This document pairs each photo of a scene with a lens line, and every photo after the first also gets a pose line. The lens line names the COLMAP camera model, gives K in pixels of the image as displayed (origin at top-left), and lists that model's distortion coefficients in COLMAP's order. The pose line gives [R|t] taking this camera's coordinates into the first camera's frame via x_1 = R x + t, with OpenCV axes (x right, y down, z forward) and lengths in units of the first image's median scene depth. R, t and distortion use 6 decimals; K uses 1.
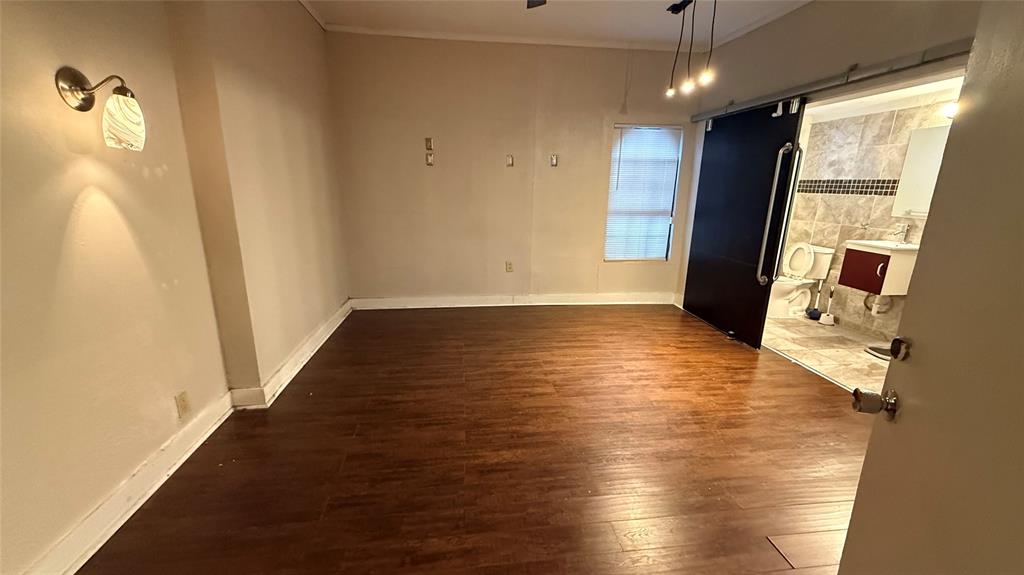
lens RADIAL K [[403.3, 0, 508.4], [0, 403.3, 287.3], [0, 0, 1]] dist [0.000344, 0.000050]
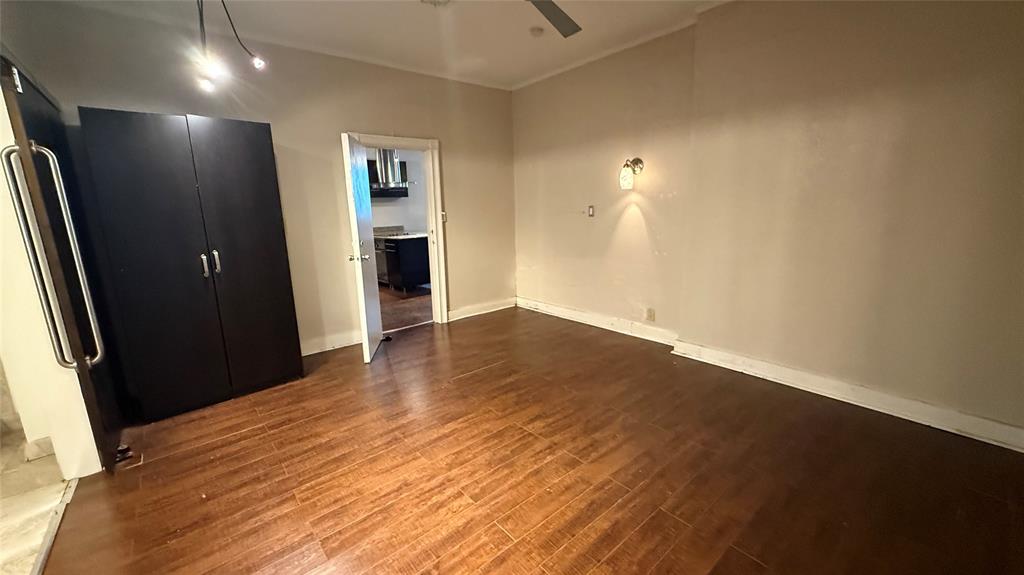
lens RADIAL K [[403.3, 0, 511.5], [0, 403.3, 288.4], [0, 0, 1]] dist [0.000344, 0.000050]
pose [[-0.831914, 0.119150, -0.541962, 0.577076], [-0.126423, 0.910293, 0.394188, -0.371425], [0.540312, 0.396447, -0.742222, 1.491249]]
